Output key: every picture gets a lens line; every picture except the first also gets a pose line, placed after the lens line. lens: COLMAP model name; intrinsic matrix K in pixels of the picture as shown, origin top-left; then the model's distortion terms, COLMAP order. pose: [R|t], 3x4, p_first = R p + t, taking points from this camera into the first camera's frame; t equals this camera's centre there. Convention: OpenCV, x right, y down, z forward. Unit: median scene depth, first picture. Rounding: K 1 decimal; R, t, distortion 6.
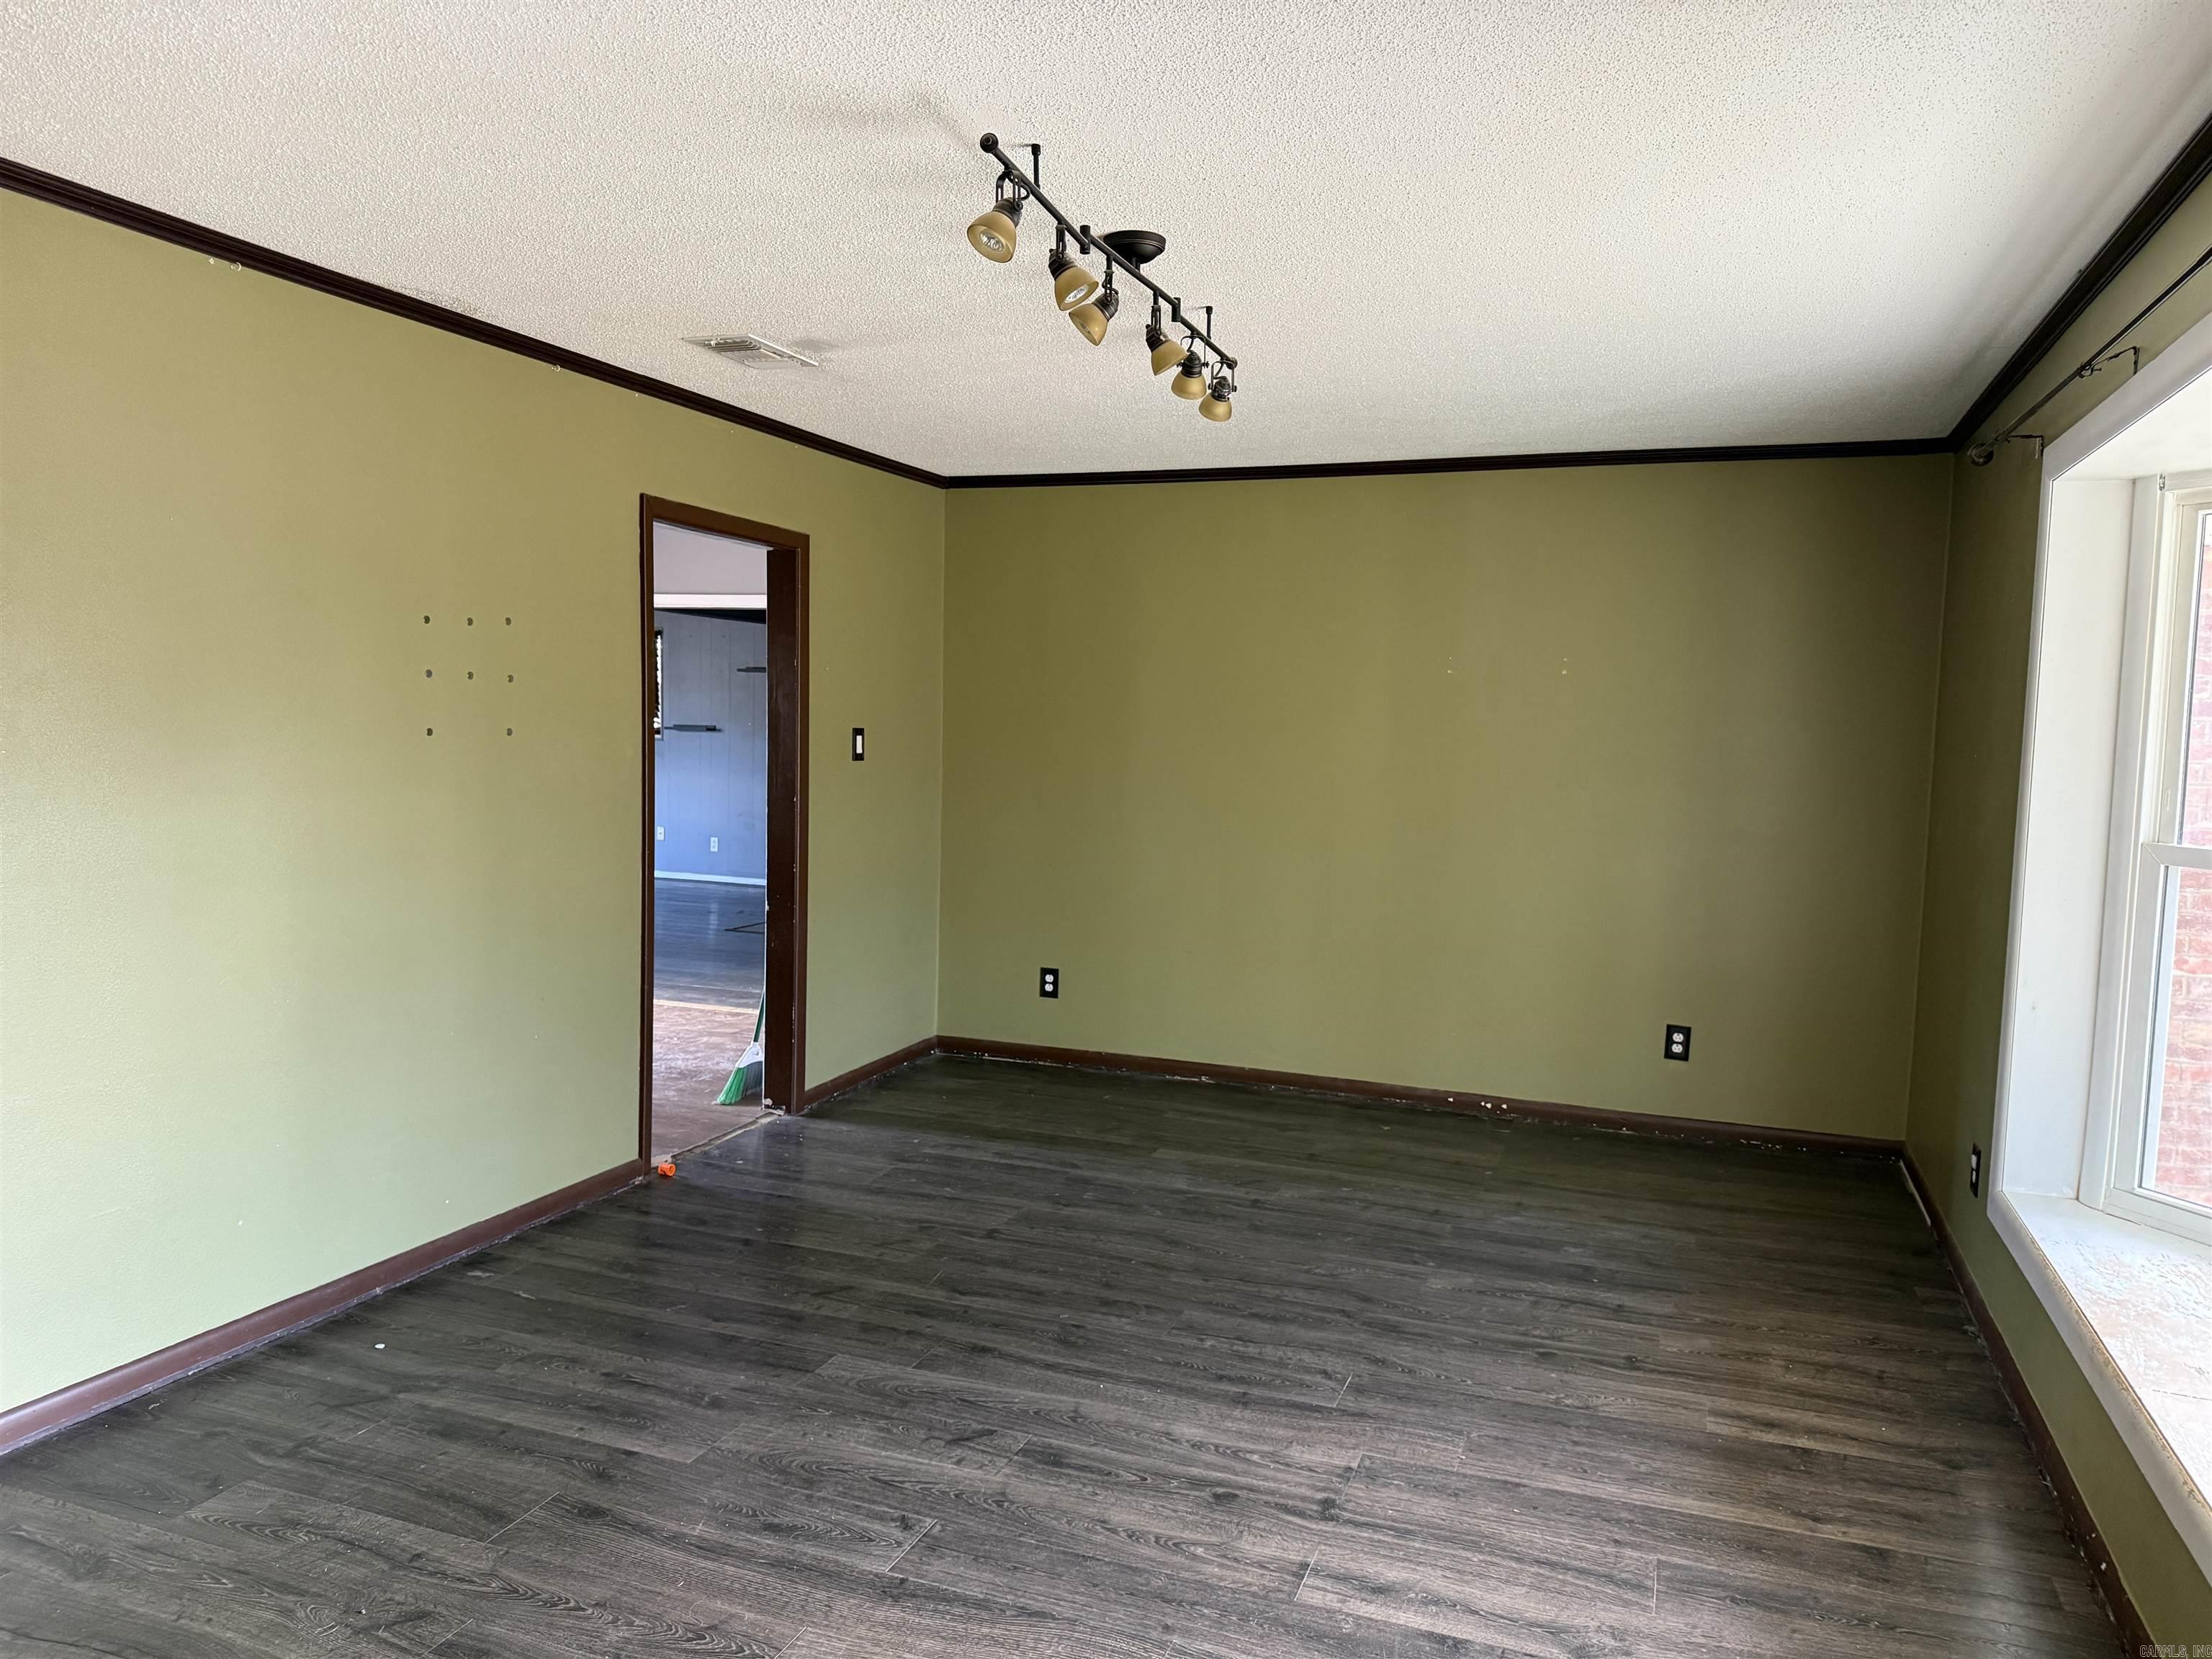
lens RADIAL K [[1571.9, 0, 1102.7], [0, 1571.9, 836.9], [0, 0, 1]] dist [0.026459, -0.033401]
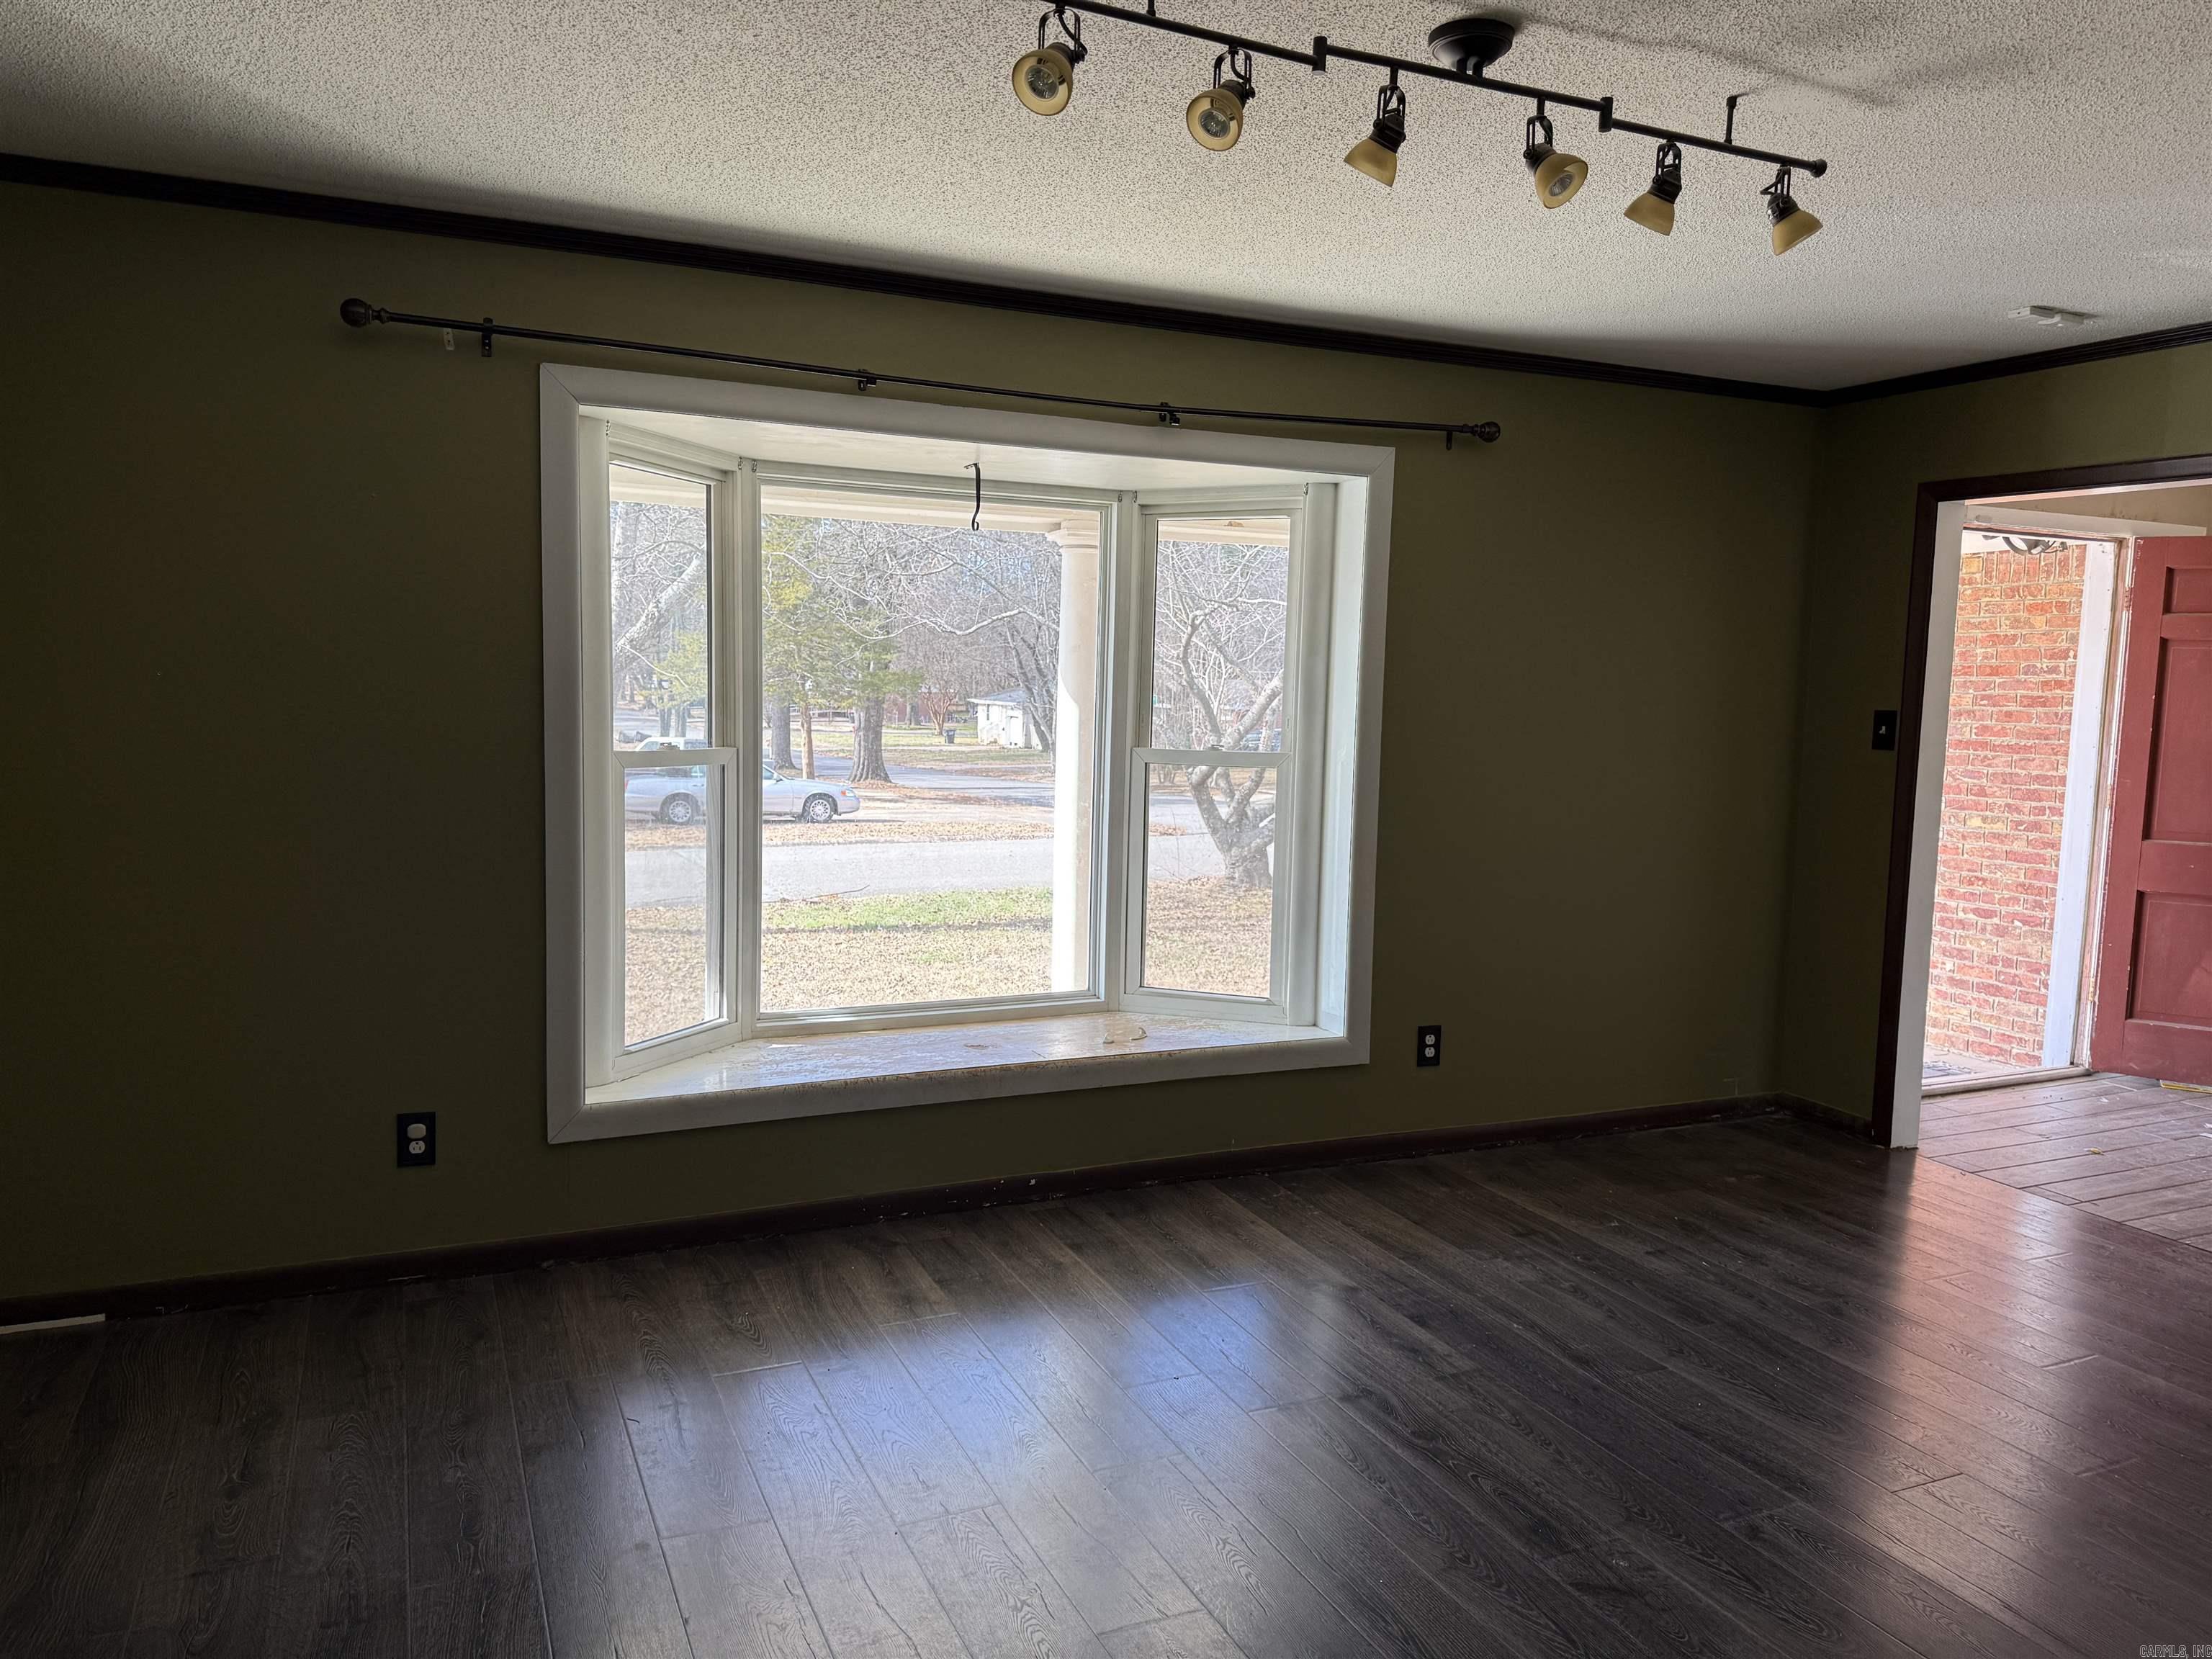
lens RADIAL K [[1598.9, 0, 1115.7], [0, 1598.9, 836.0], [0, 0, 1]] dist [0.030847, -0.041981]
pose [[-0.712437, -0.108452, 0.693305, -0.435696], [0.014407, 0.985516, 0.168967, -0.134105], [-0.701588, 0.130367, -0.700556, 1.728065]]
